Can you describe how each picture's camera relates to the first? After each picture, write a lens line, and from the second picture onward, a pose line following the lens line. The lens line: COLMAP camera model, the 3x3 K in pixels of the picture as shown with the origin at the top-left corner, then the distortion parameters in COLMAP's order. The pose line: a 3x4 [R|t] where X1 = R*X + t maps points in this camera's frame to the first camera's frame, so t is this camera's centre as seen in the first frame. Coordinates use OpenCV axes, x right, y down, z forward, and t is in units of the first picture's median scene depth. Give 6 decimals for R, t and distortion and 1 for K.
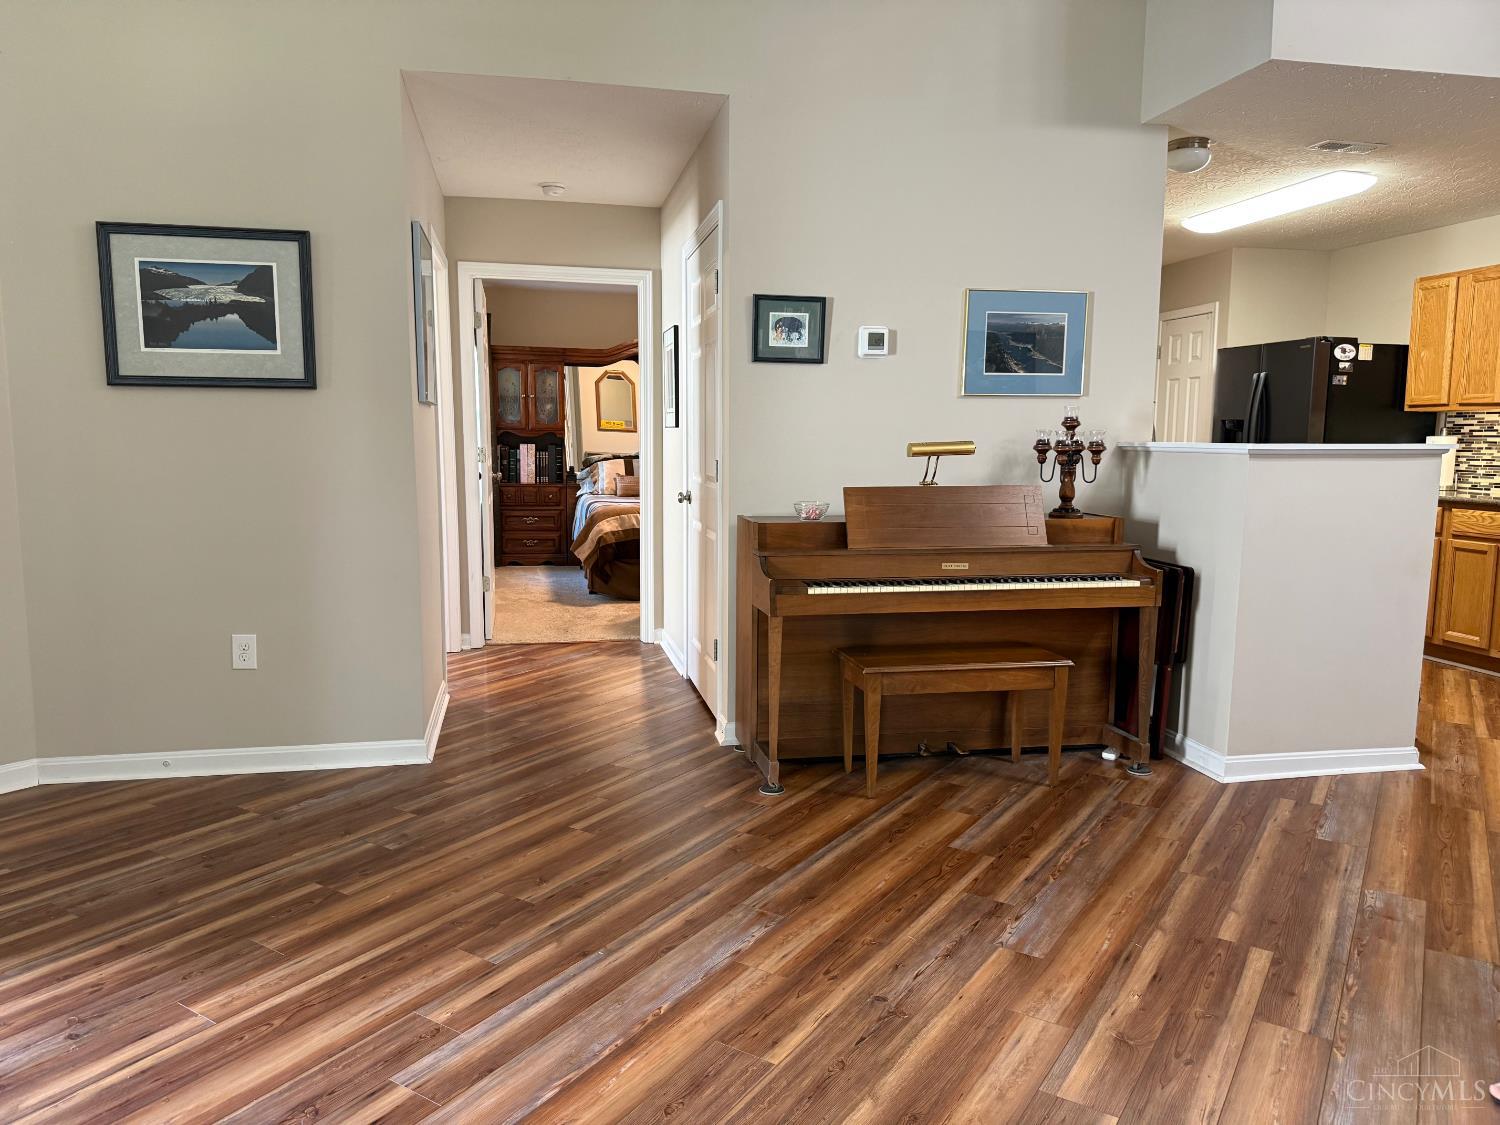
lens RADIAL K [[1049.0, 0, 744.0], [0, 1049.0, 570.8], [0, 0, 1]] dist [0.037595, -0.043283]
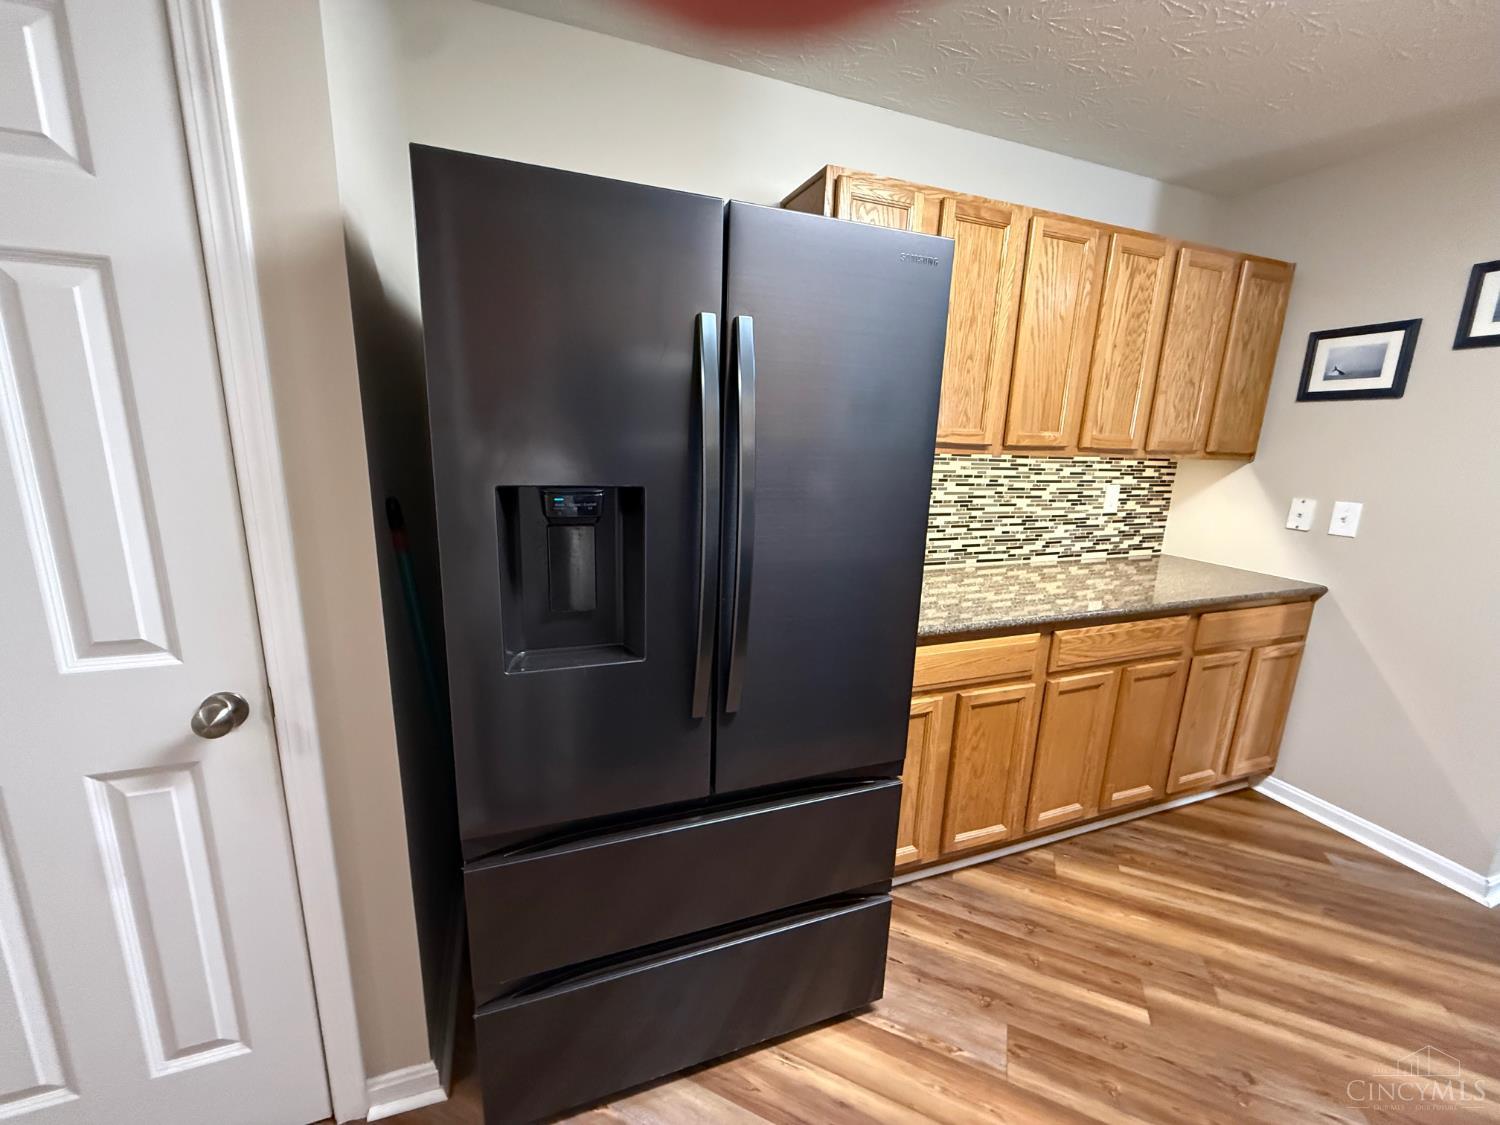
lens RADIAL K [[607.4, 0, 754.7], [0, 607.4, 559.6], [0, 0, 1]] dist [-0.002054, -0.000028]
pose [[-0.172838, -0.212307, 0.961796, 0.393934], [0.092033, 0.968739, 0.230379, -0.195888], [-0.980641, 0.128335, -0.147896, 1.242112]]
